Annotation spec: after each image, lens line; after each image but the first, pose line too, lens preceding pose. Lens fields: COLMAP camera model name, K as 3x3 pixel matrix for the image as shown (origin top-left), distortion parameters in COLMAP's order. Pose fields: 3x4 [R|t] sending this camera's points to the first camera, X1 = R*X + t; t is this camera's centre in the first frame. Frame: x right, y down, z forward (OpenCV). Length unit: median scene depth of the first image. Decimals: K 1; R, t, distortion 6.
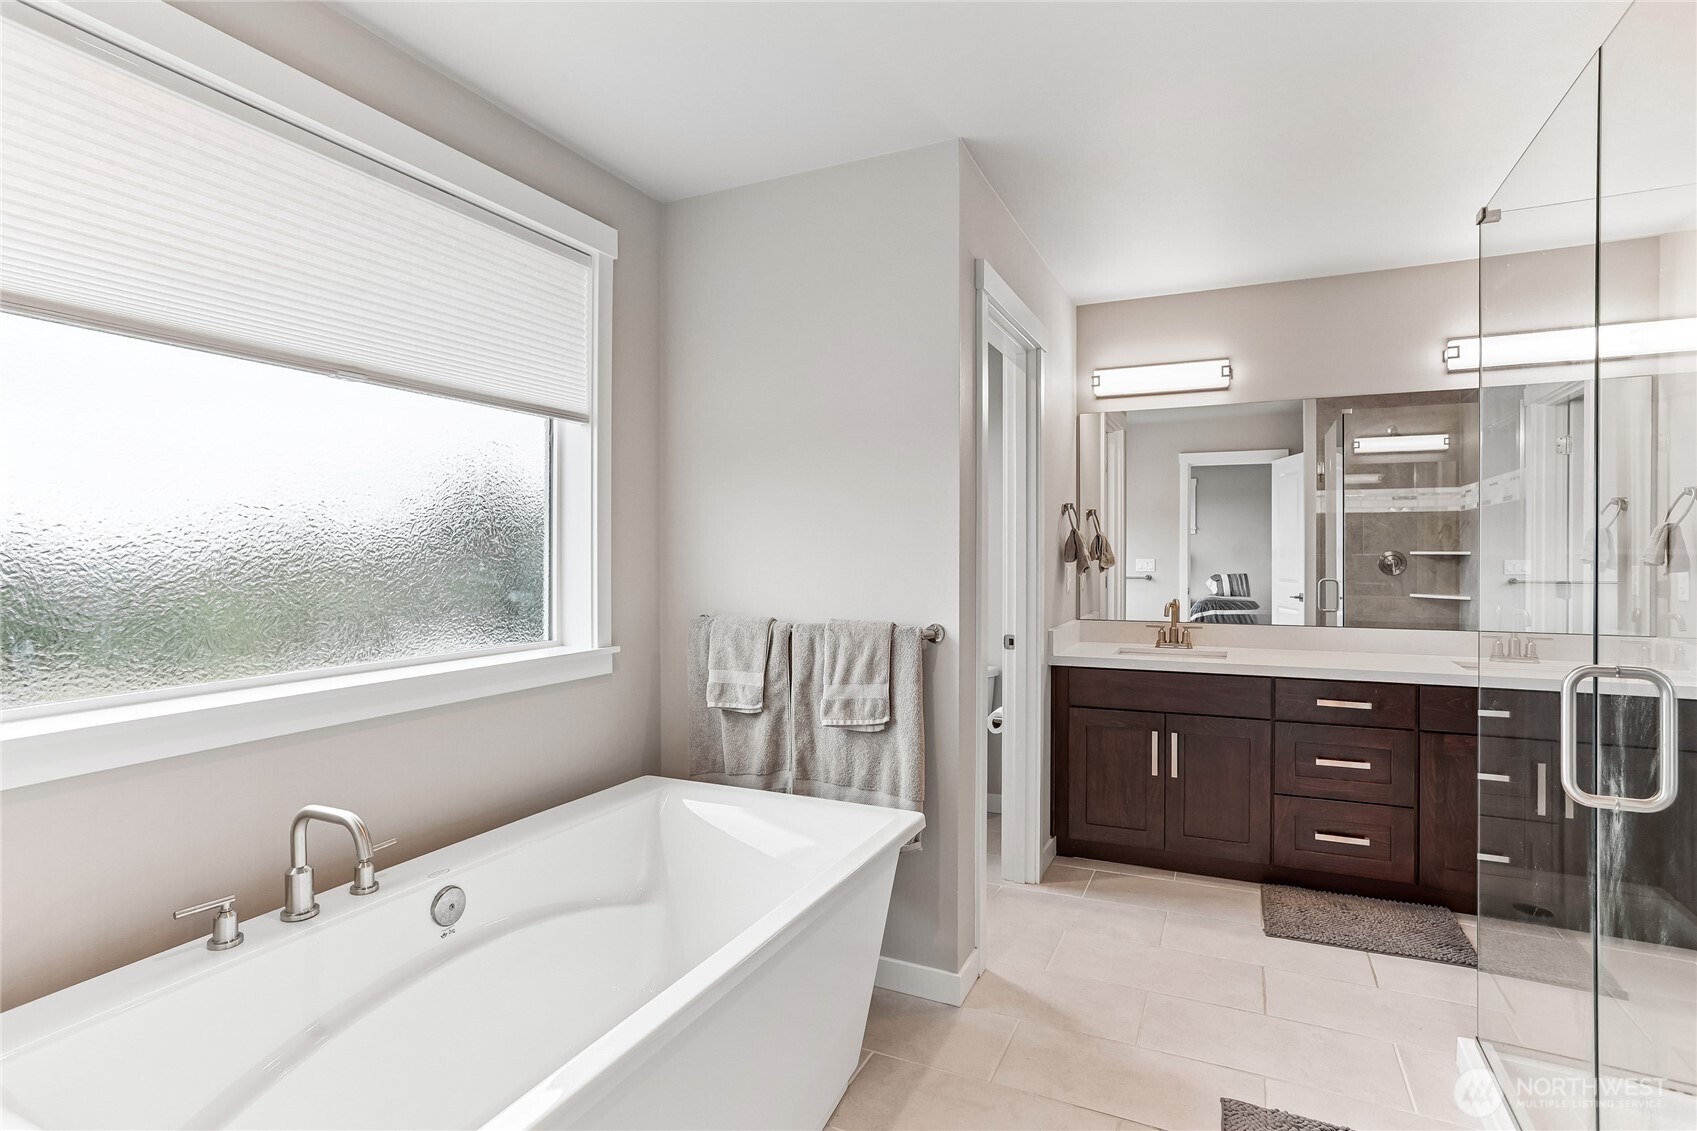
lens RADIAL K [[835.9, 0, 841.1], [0, 835.9, 551.8], [0, 0, 1]] dist [-0.054849, 0.031033]
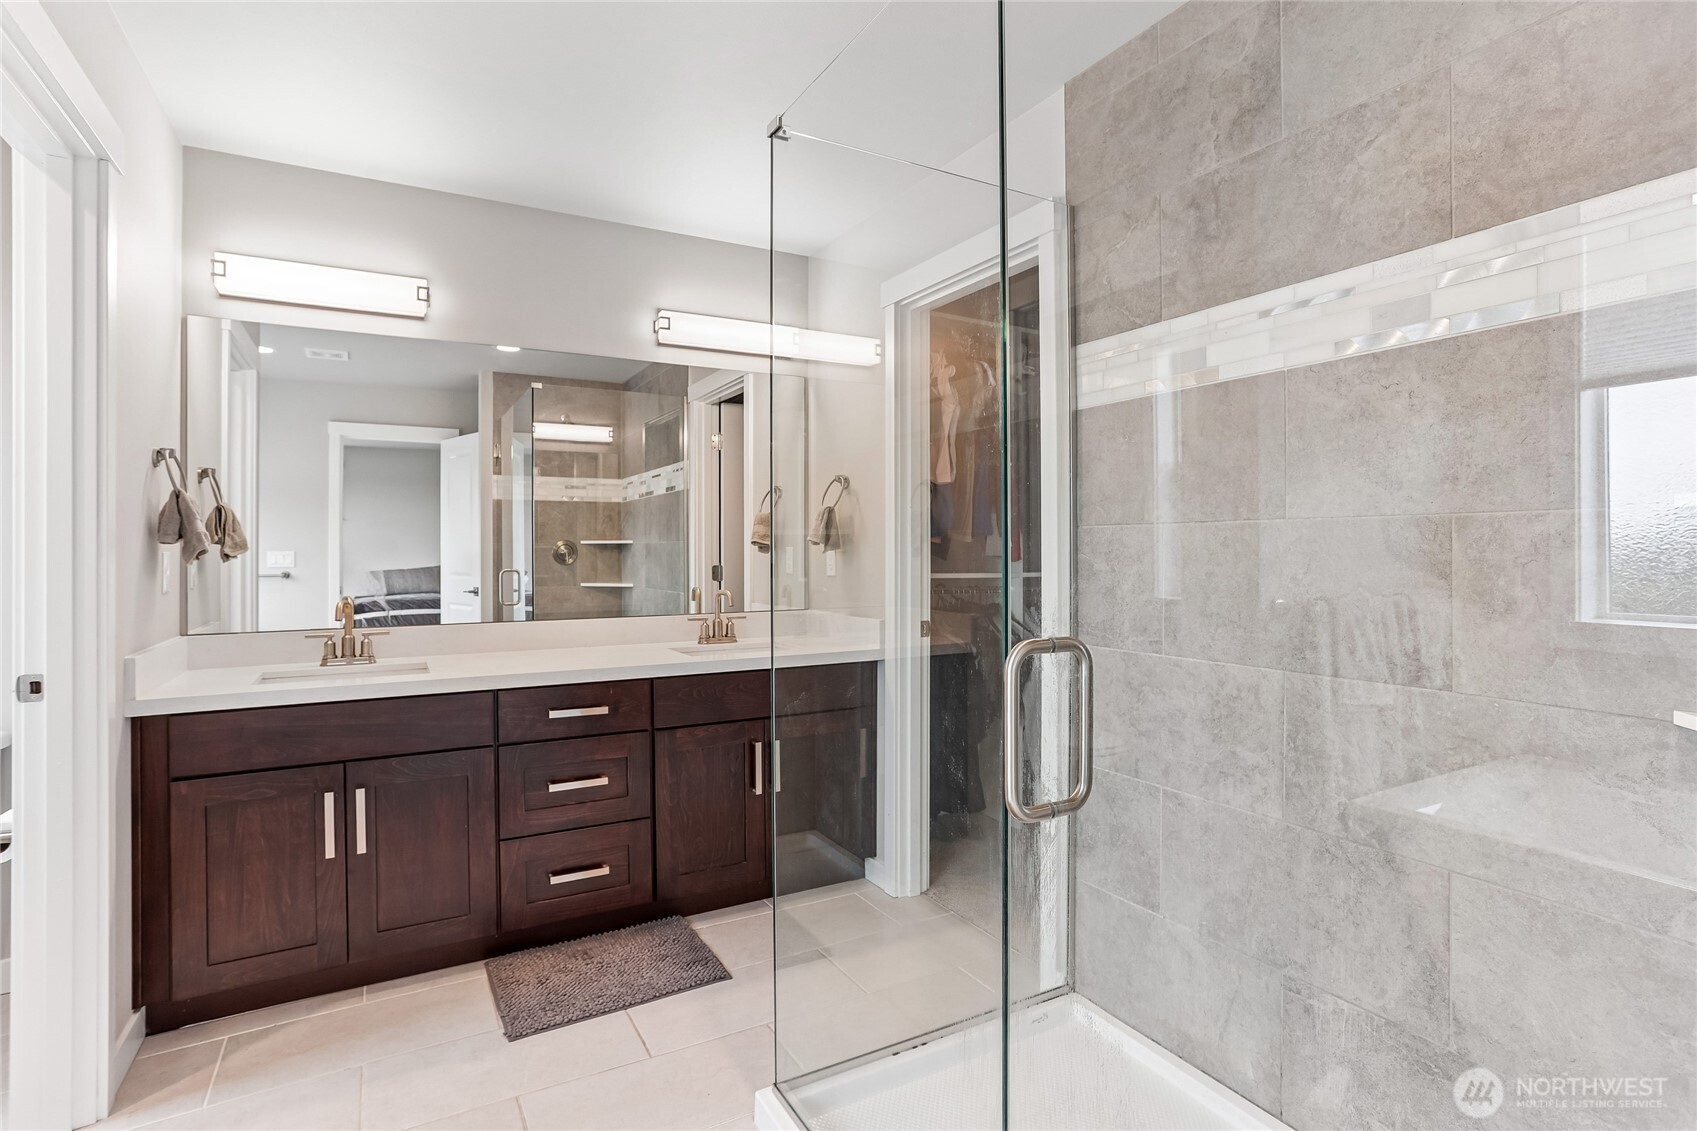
lens RADIAL K [[835.9, 0, 841.1], [0, 835.9, 551.8], [0, 0, 1]] dist [-0.054849, 0.031033]
pose [[0.568800, -0.002274, 0.822472, 0.065166], [0.002228, 0.999997, 0.001223, 0.020458], [-0.822473, 0.001137, 0.568804, 0.265511]]
